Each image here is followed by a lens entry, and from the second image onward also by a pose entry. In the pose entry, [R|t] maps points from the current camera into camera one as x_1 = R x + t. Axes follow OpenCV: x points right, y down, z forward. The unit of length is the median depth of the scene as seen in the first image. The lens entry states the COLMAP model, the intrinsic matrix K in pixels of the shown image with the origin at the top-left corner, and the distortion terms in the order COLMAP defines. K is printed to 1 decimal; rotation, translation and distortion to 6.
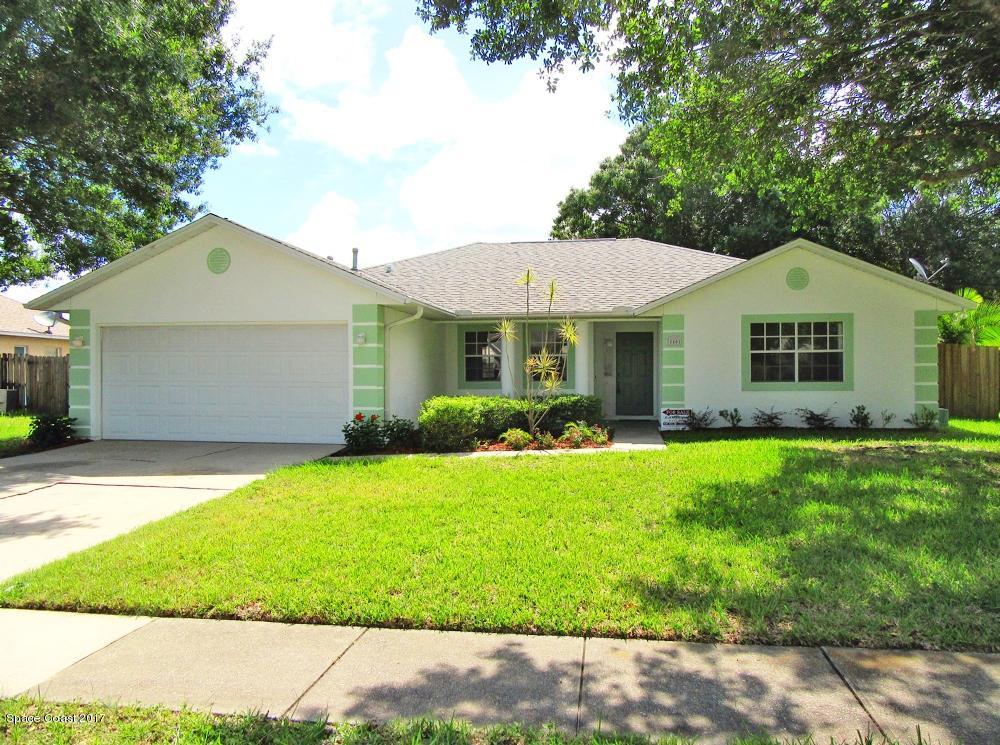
lens RADIAL K [[736.8, 0, 500.0], [0, 736.8, 372.5], [0, 0, 1]] dist [0.031235, -0.050628]
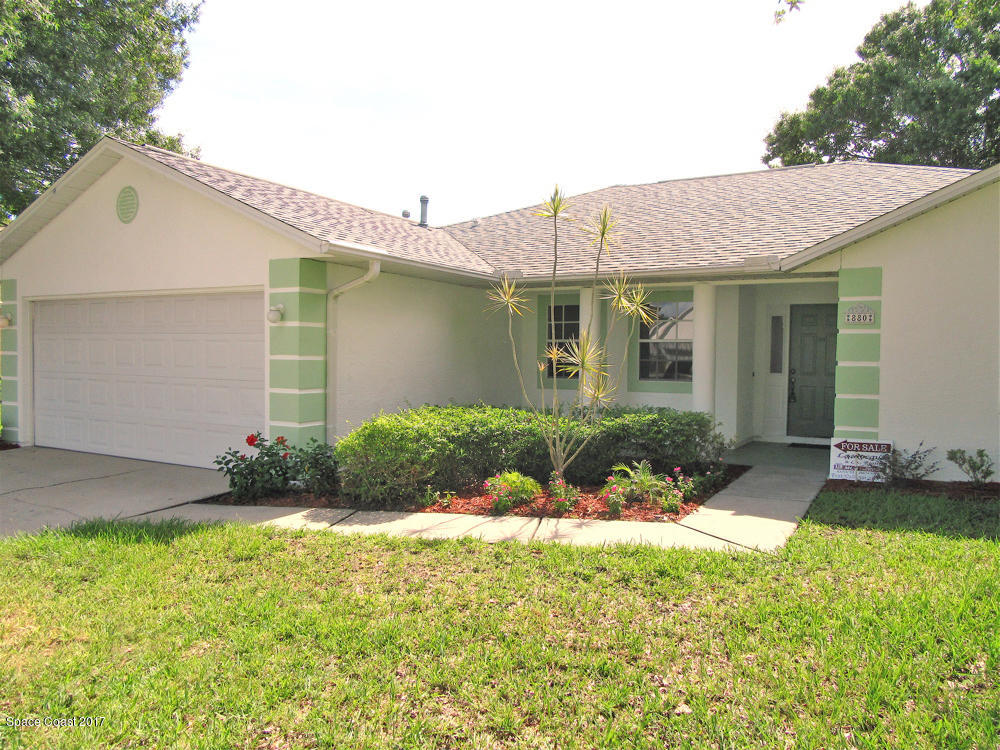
lens RADIAL K [[736.8, 0, 500.0], [0, 736.8, 375.0], [0, 0, 1]] dist [0.031235, -0.050628]
pose [[0.941141, 0.022020, -0.337296, 0.186674], [-0.012575, 0.999466, 0.030163, -0.013721], [0.337780, -0.024146, 0.940915, 0.432180]]
